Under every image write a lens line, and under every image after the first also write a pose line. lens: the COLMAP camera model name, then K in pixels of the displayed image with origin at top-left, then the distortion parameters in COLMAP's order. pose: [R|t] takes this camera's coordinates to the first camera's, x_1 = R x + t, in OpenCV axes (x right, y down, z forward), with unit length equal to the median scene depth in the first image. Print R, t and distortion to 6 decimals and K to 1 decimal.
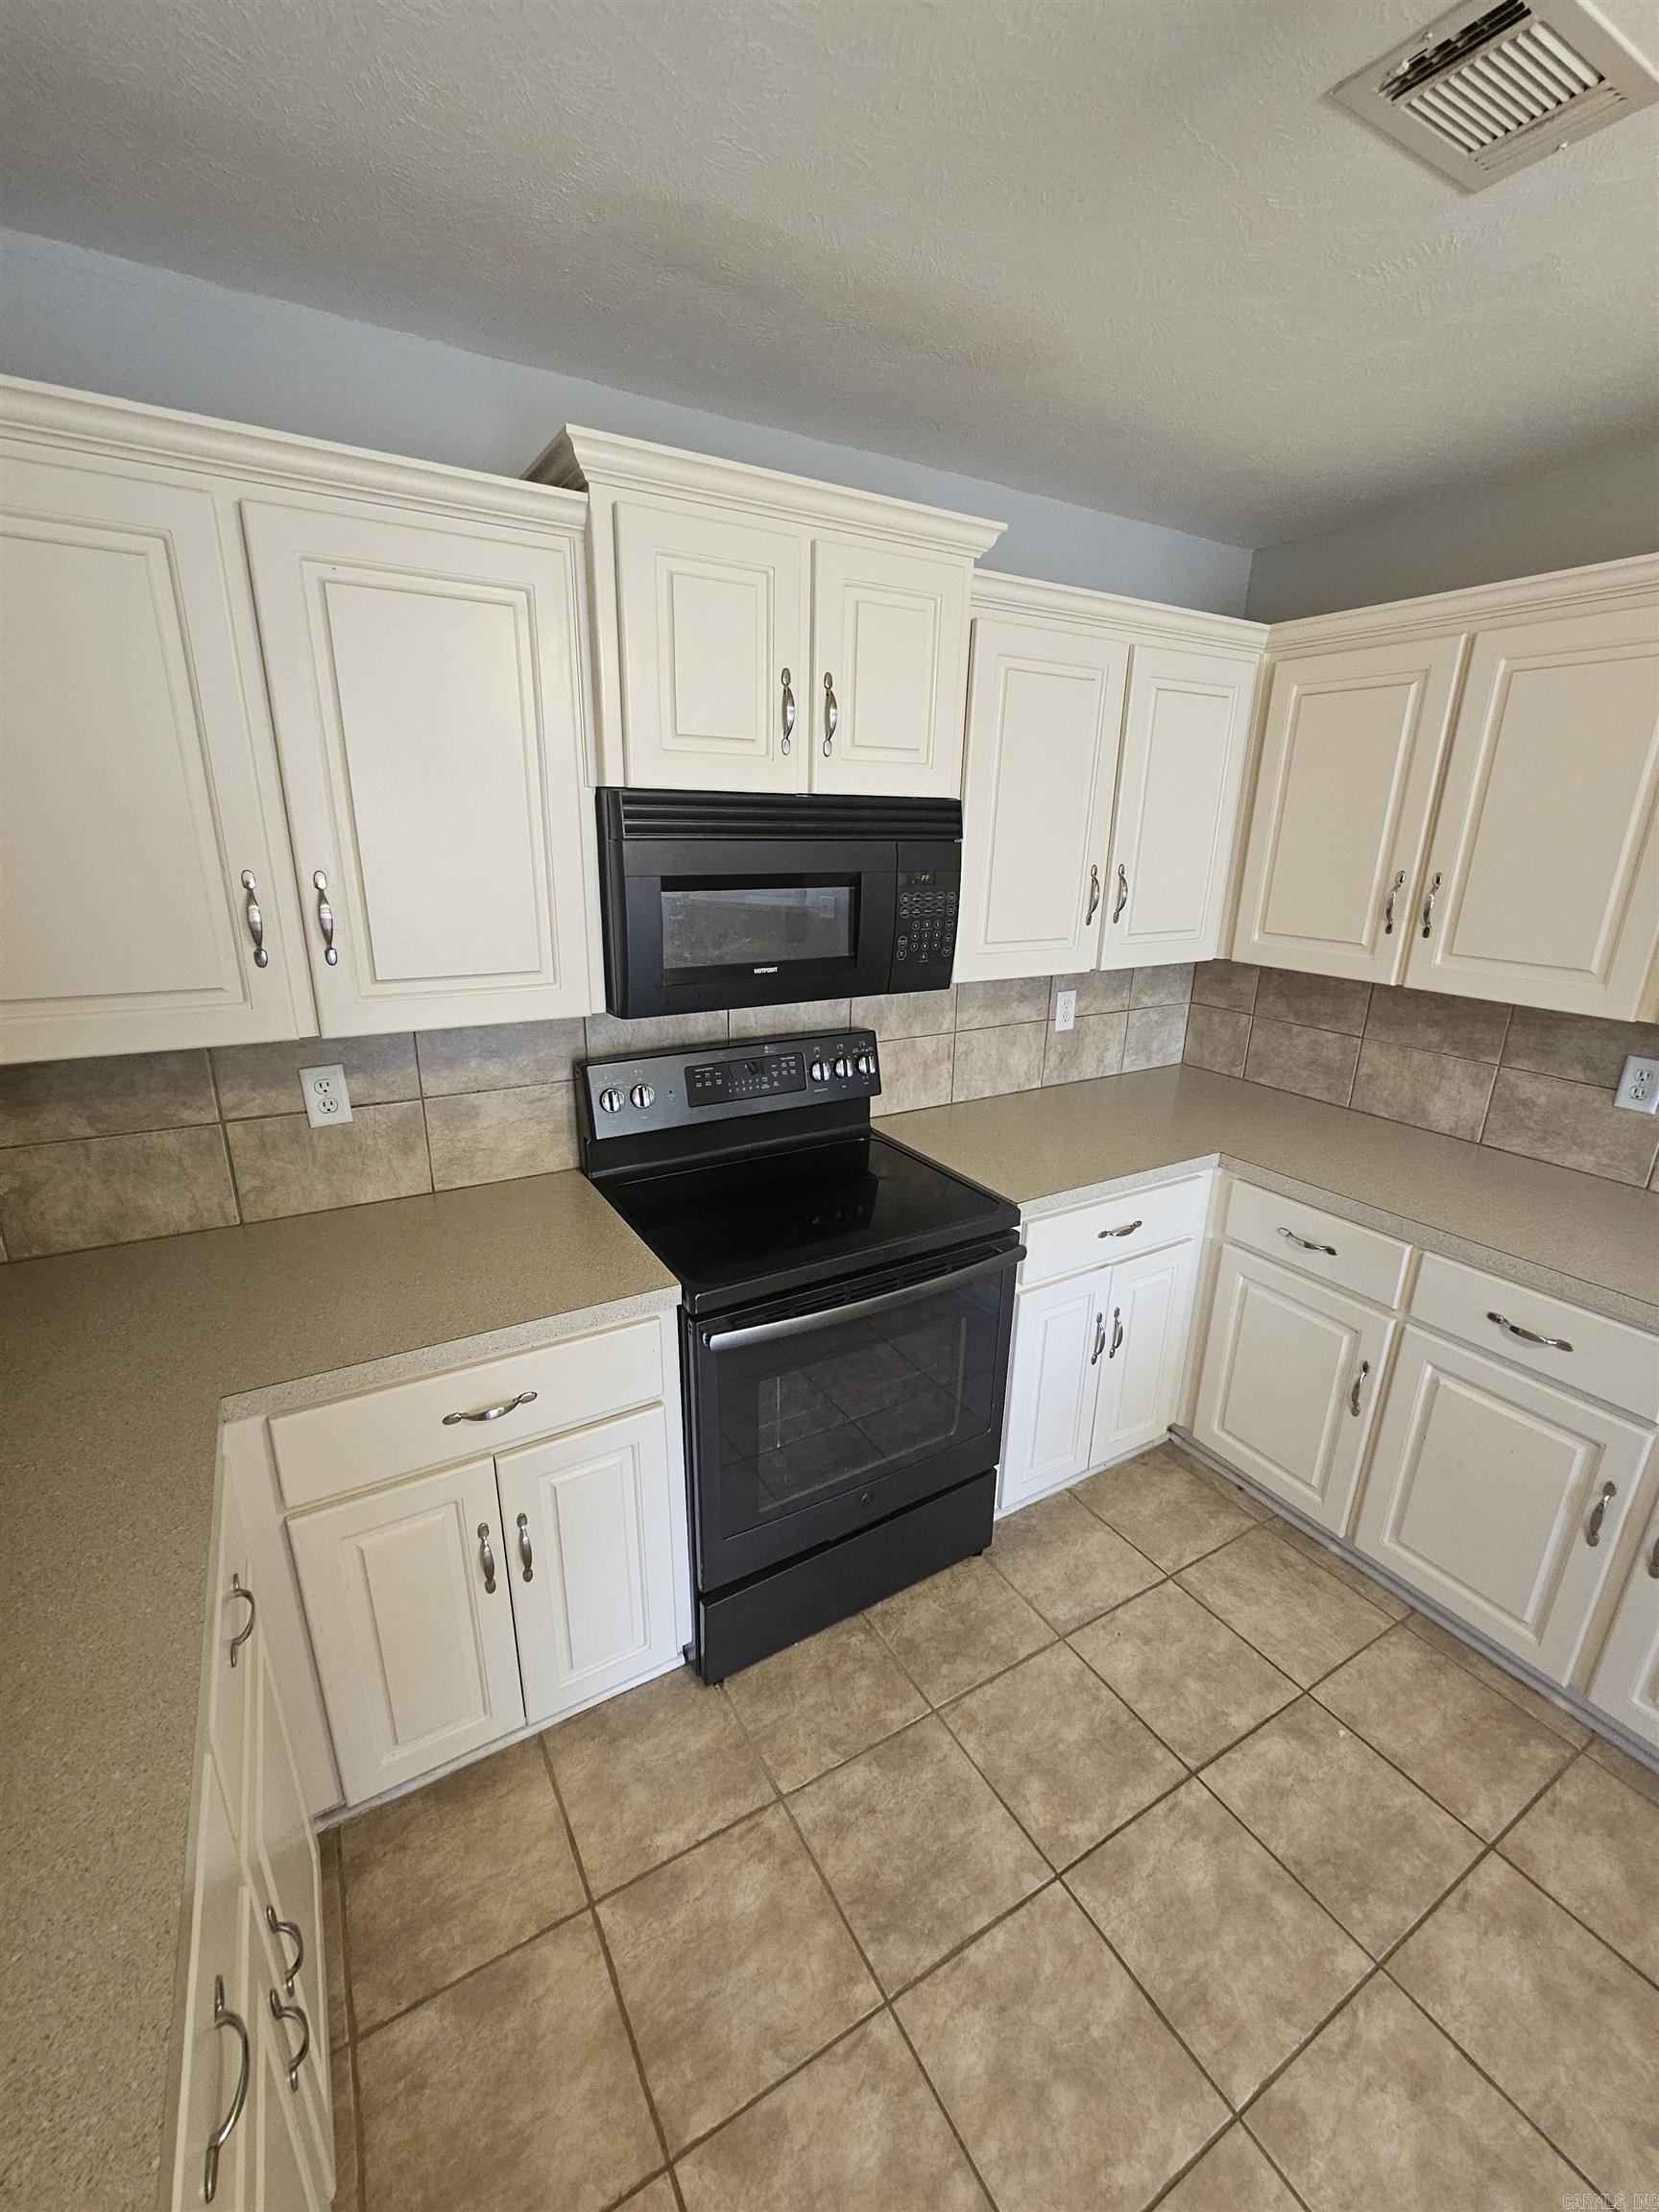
lens RADIAL K [[910.7, 0, 830.8], [0, 910.7, 1118.8], [0, 0, 1]] dist [-0.001563, 0.002687]
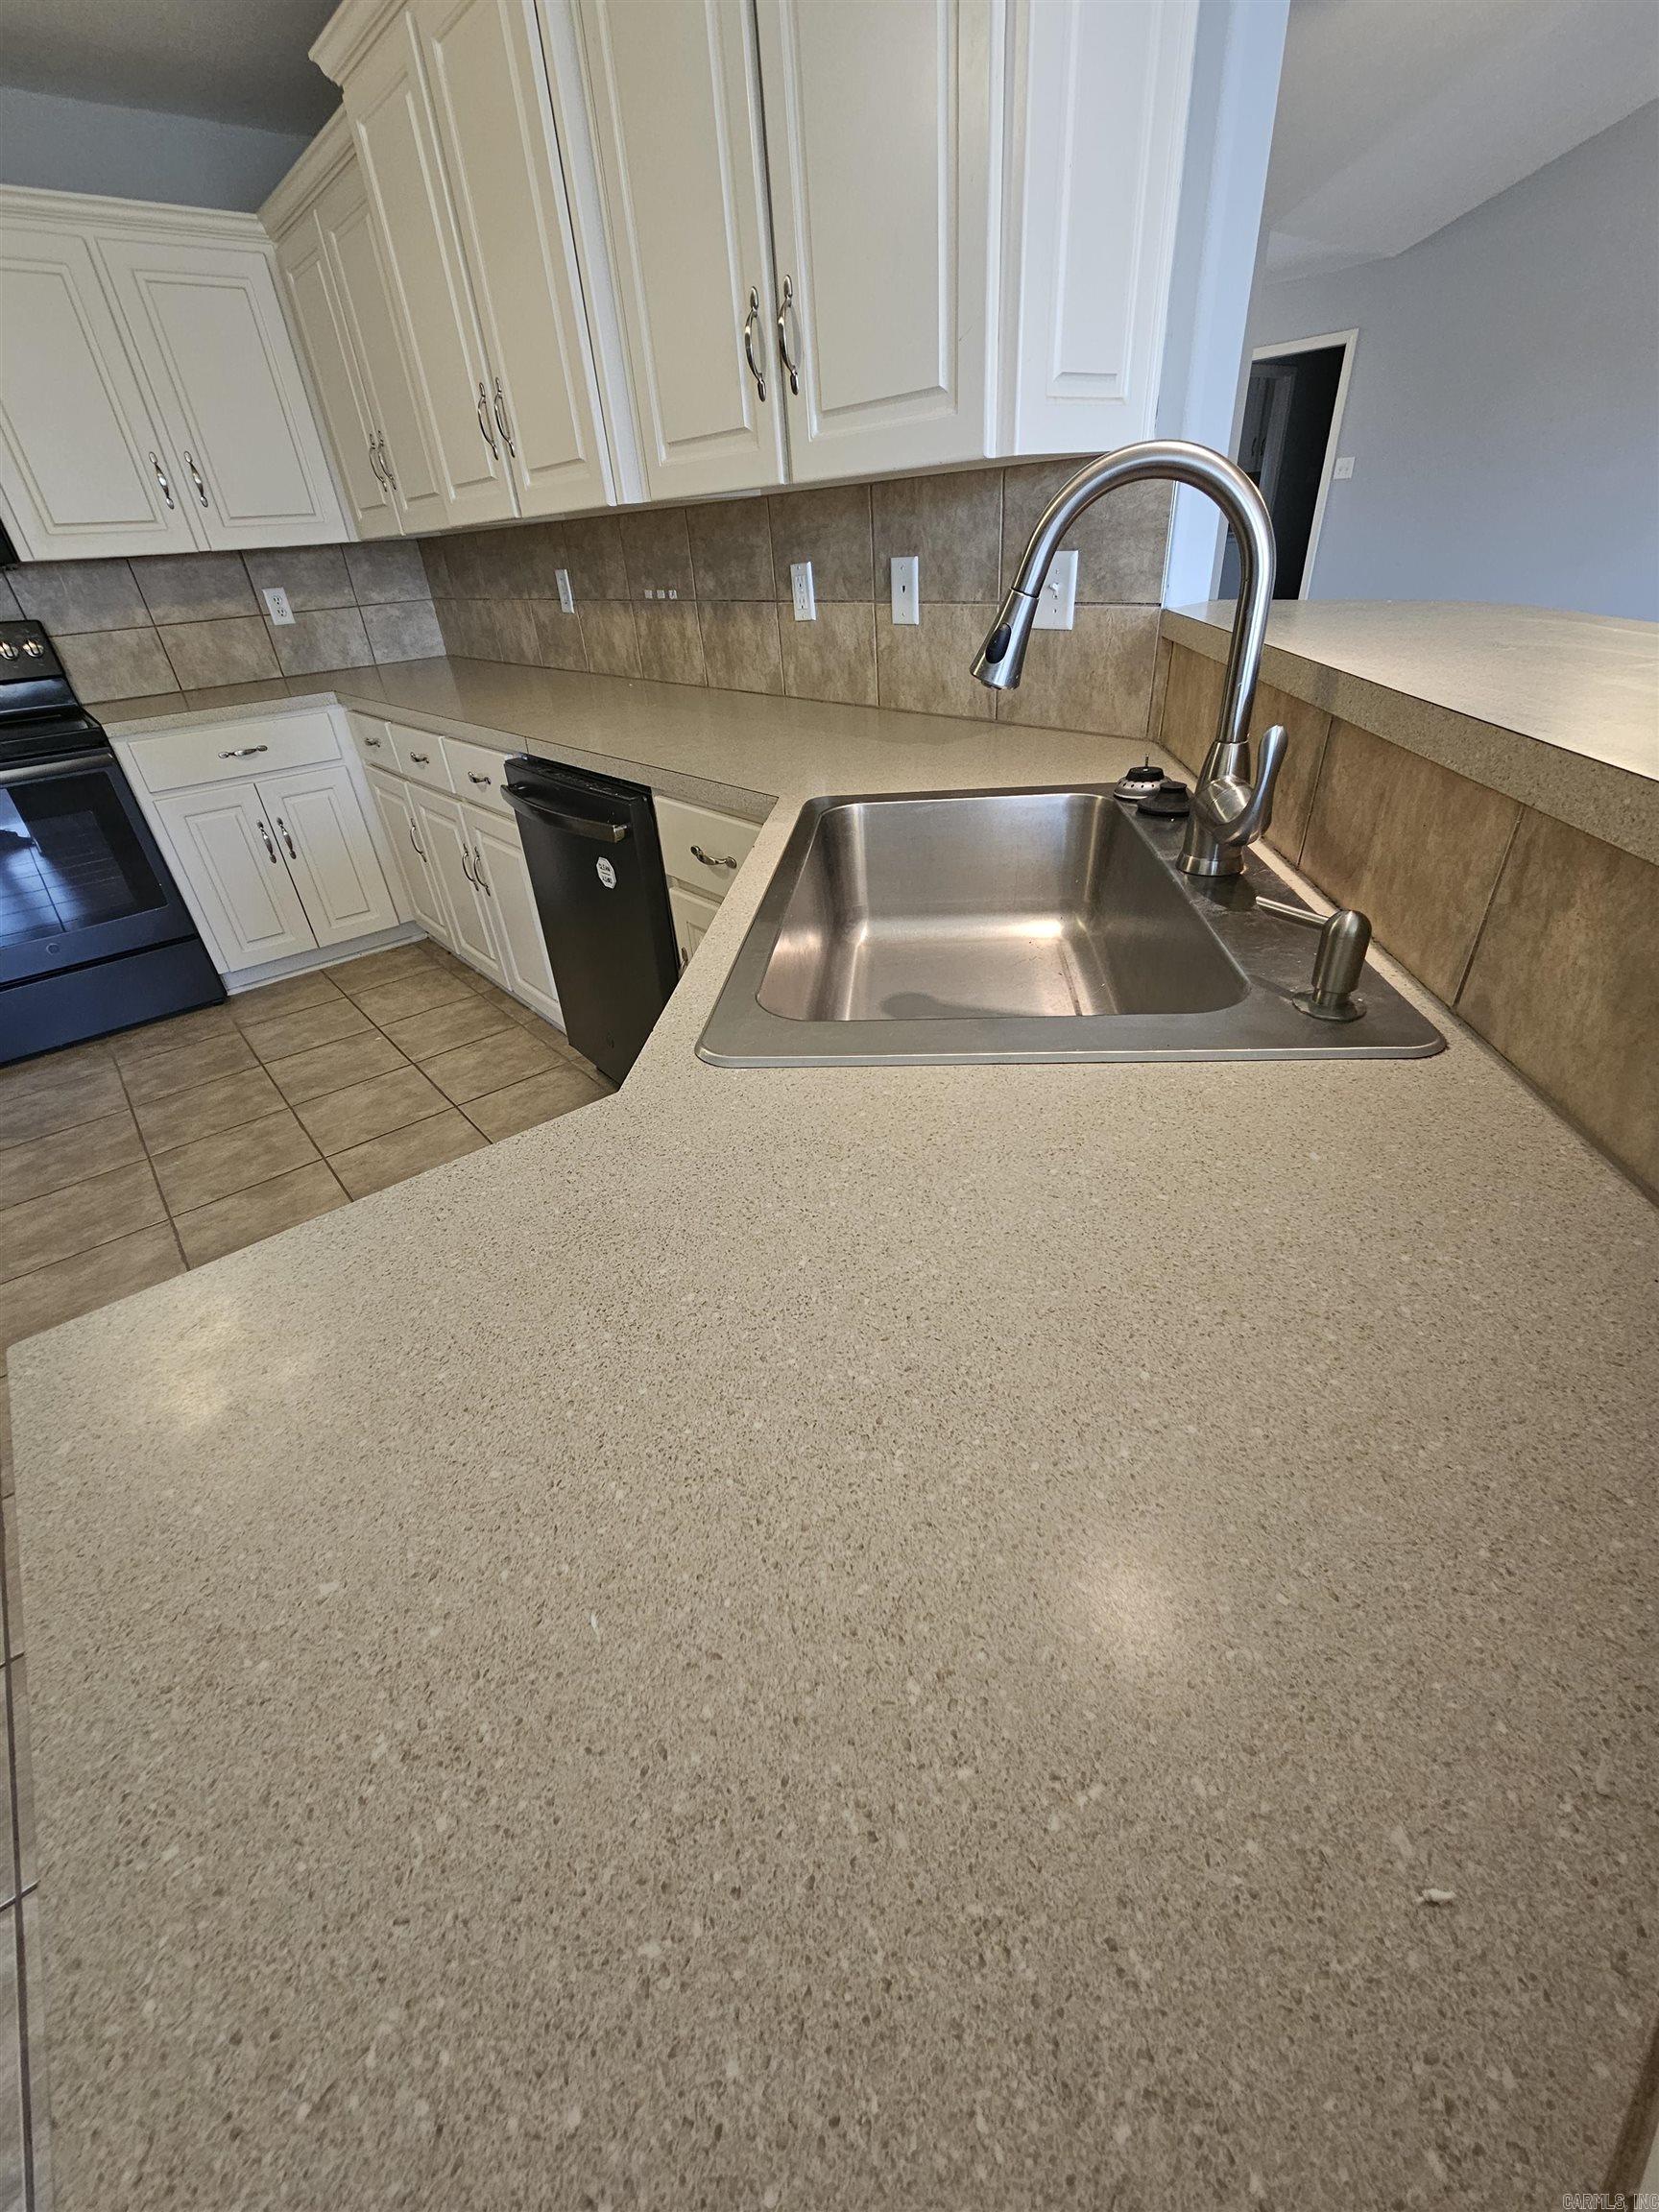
lens RADIAL K [[910.7, 0, 828.4], [0, 910.7, 1118.7], [0, 0, 1]] dist [-0.001563, 0.002687]
pose [[0.984084, -0.152677, 0.090929, 1.128378], [0.124811, 0.958073, 0.257912, 0.470732], [-0.126494, -0.242458, 0.961880, -0.663873]]
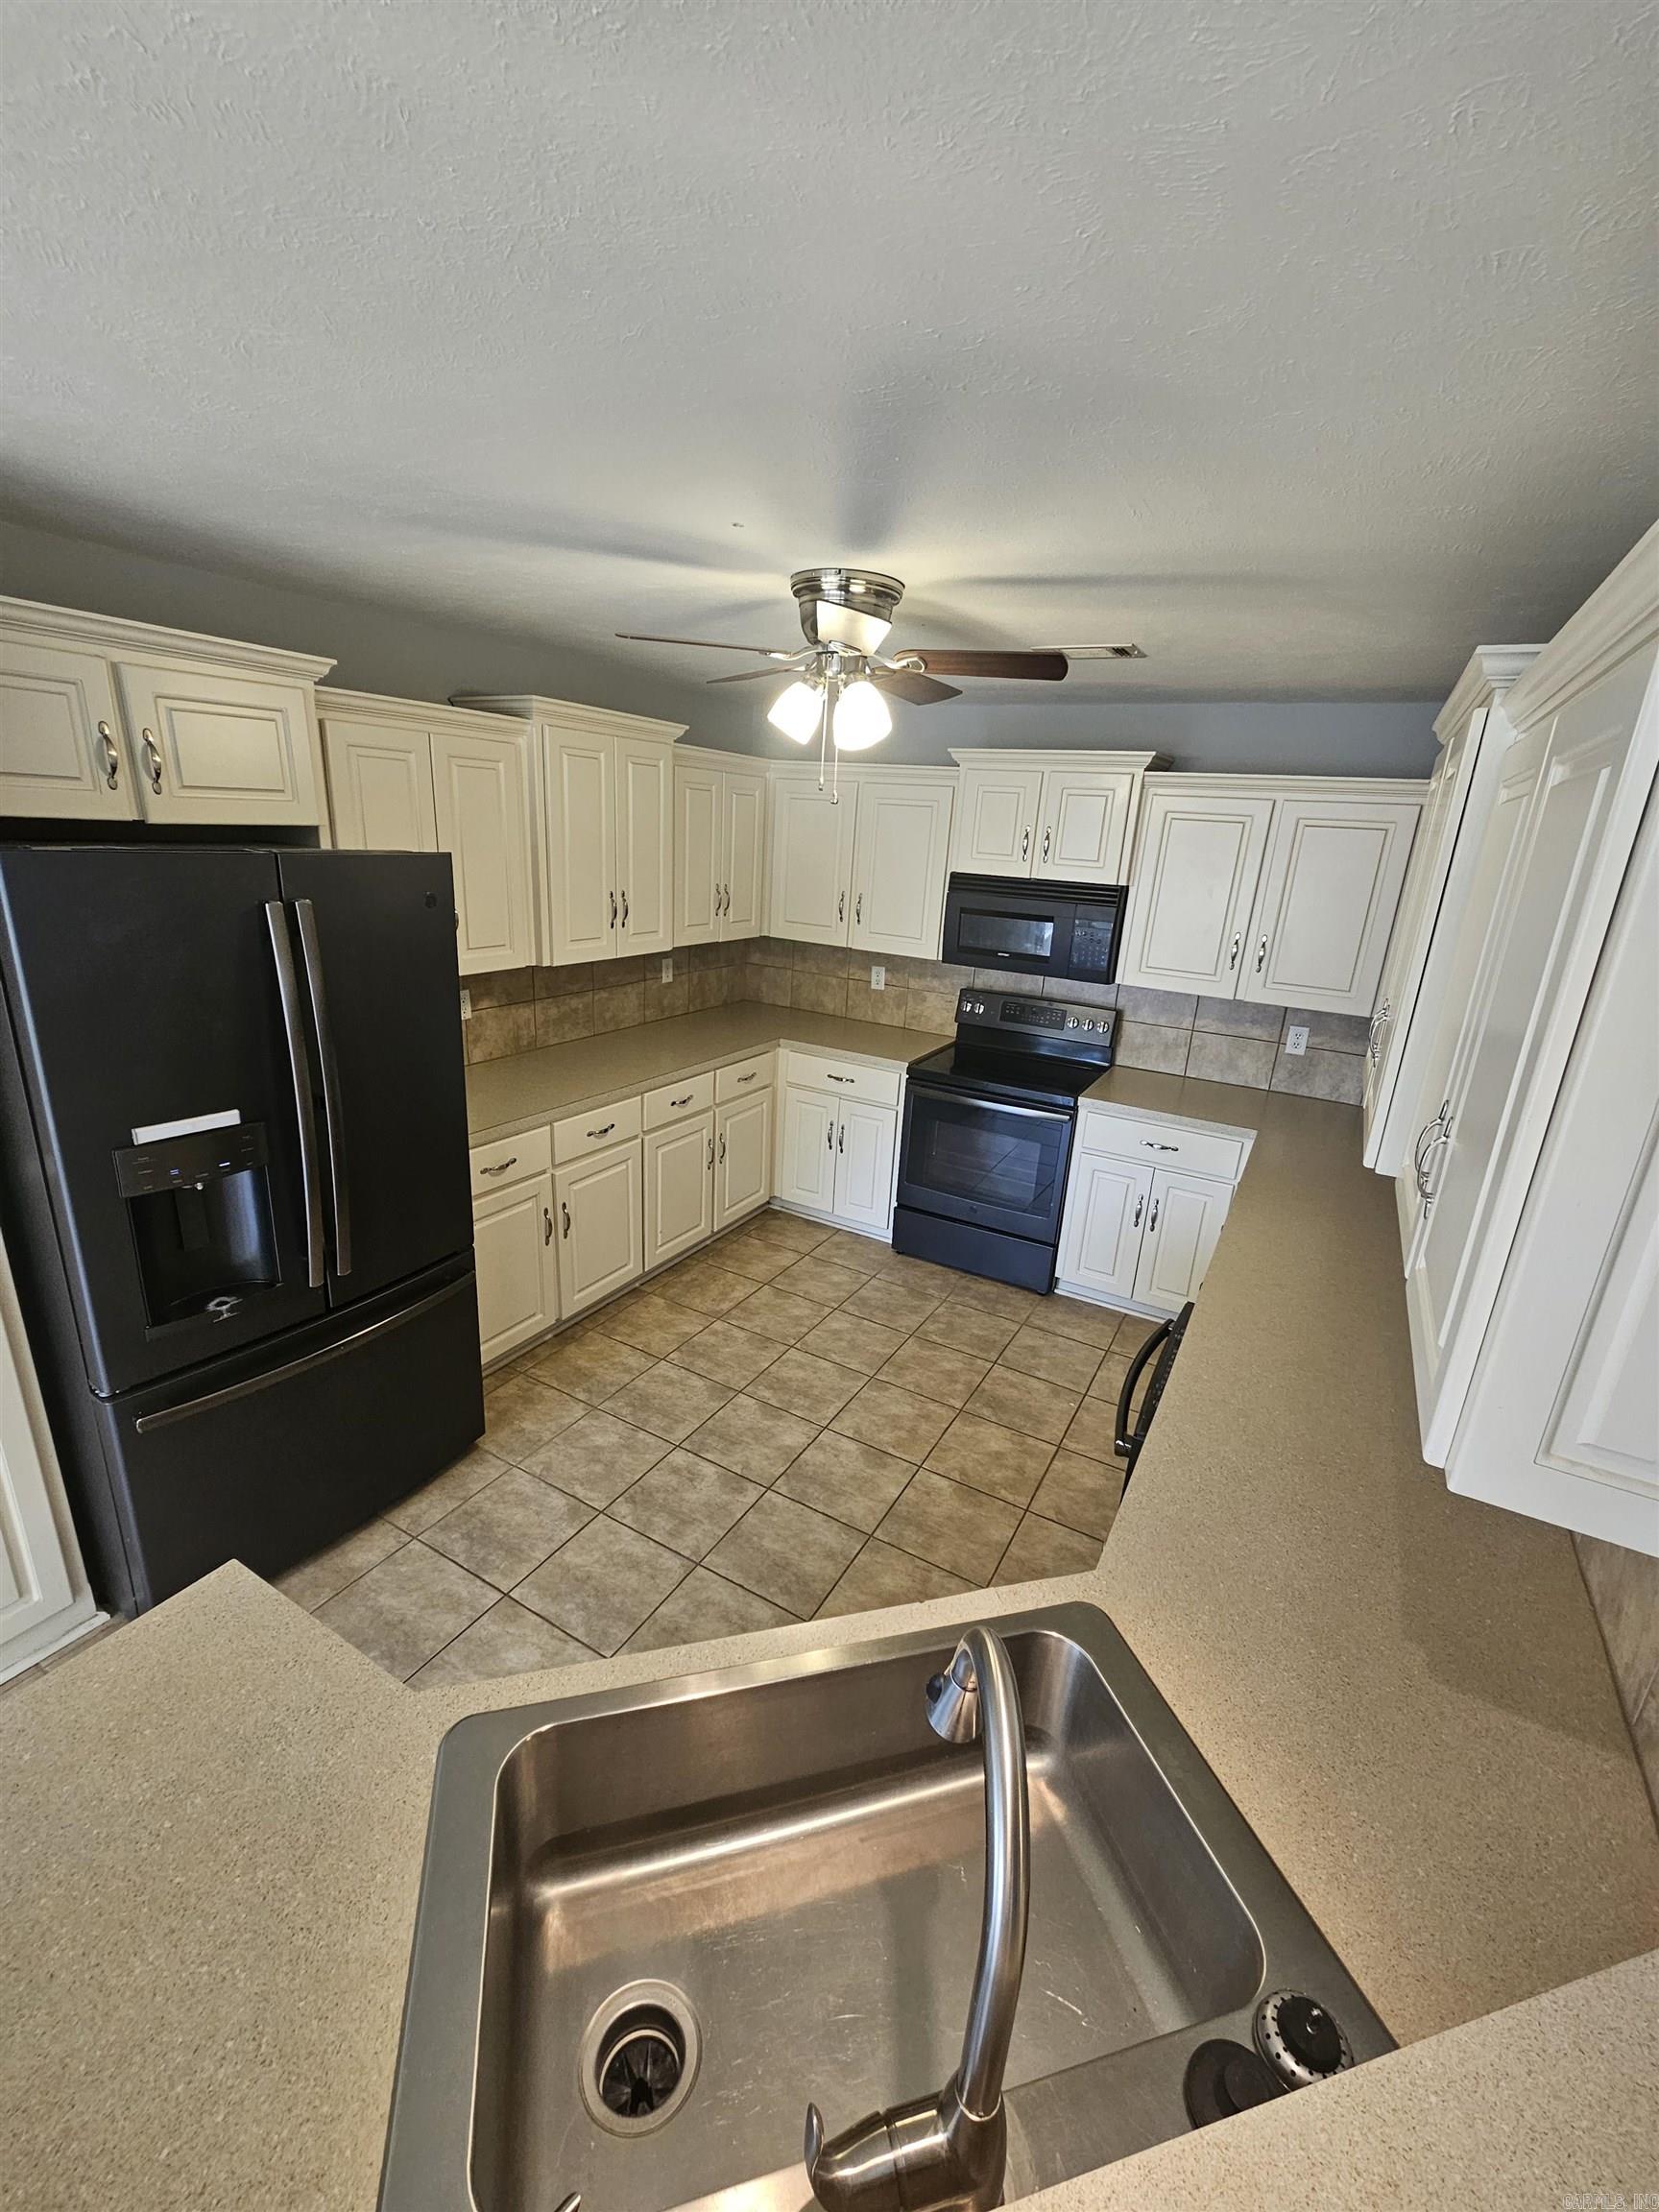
lens RADIAL K [[910.7, 0, 827.9], [0, 910.7, 1118.0], [0, 0, 1]] dist [-0.001563, 0.002687]
pose [[0.496112, 0.281115, -0.821491, 1.571880], [-0.315129, 0.939918, 0.131329, 0.053159], [0.809053, 0.193722, 0.554892, -0.481263]]
